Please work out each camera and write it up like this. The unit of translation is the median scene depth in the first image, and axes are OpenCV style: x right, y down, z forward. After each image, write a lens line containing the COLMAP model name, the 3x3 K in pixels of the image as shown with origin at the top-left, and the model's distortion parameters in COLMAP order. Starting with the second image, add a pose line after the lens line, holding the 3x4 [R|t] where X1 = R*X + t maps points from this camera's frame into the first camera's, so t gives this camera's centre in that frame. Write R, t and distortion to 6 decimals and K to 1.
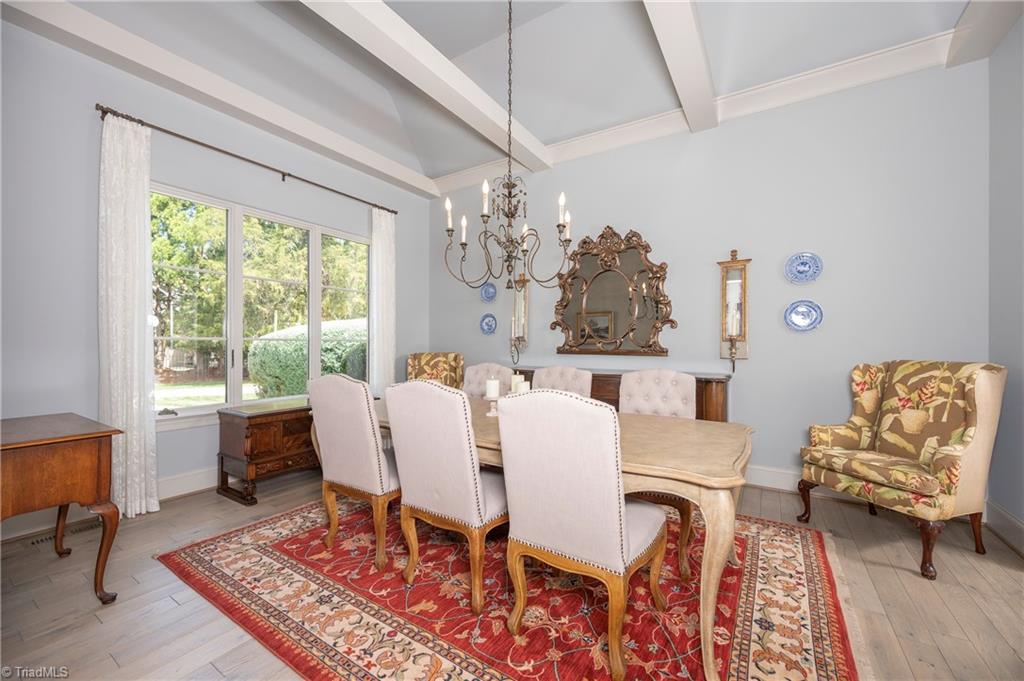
lens RADIAL K [[407.1, 0, 514.6], [0, 407.1, 343.7], [0, 0, 1]] dist [-0.002574, -0.000114]
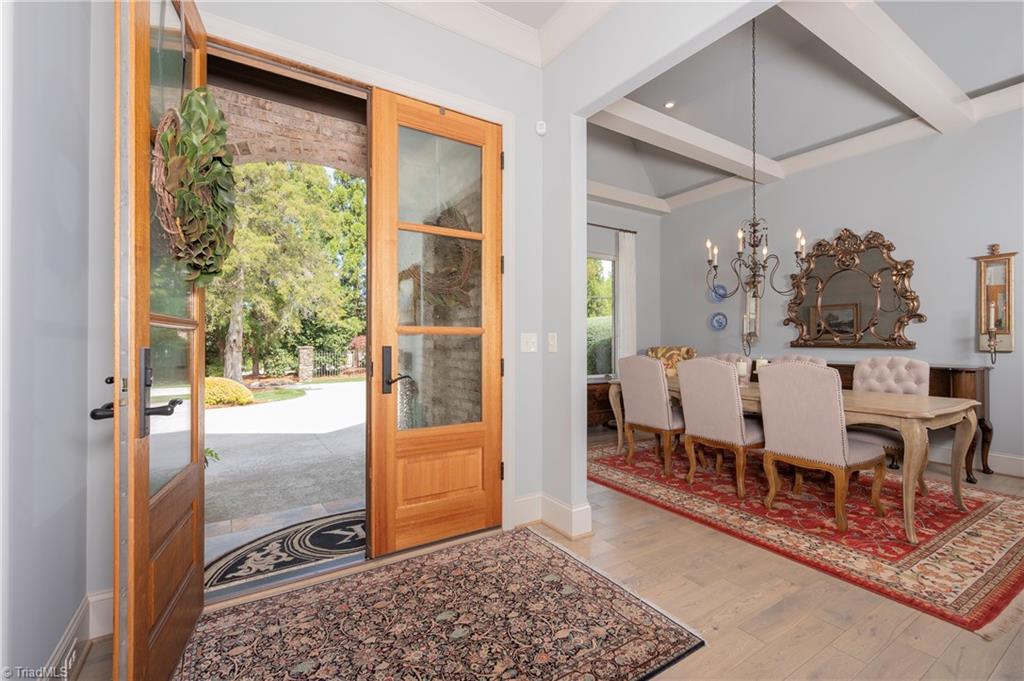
lens RADIAL K [[441.8, 0, 514.0], [0, 441.8, 338.5], [0, 0, 1]] dist [-0.003000, 0.000700]
pose [[0.903854, -0.005627, -0.427805, -0.107433], [0.001940, 0.999957, -0.009052, 0.017870], [0.427837, 0.007352, 0.903826, -0.702908]]
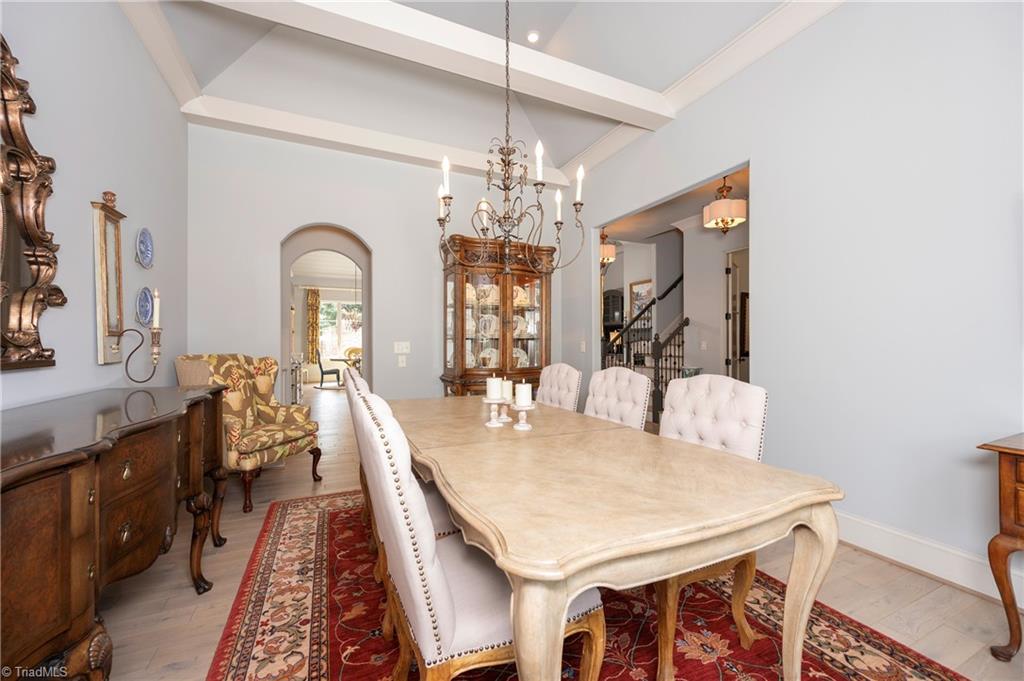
lens RADIAL K [[407.1, 0, 514.3], [0, 407.1, 346.6], [0, 0, 1]] dist [-0.002574, -0.000114]
pose [[0.839382, -0.006288, -0.543506, 0.451985], [0.010052, 0.999942, 0.003956, 0.014535], [0.543449, -0.008784, 0.839396, 0.281422]]
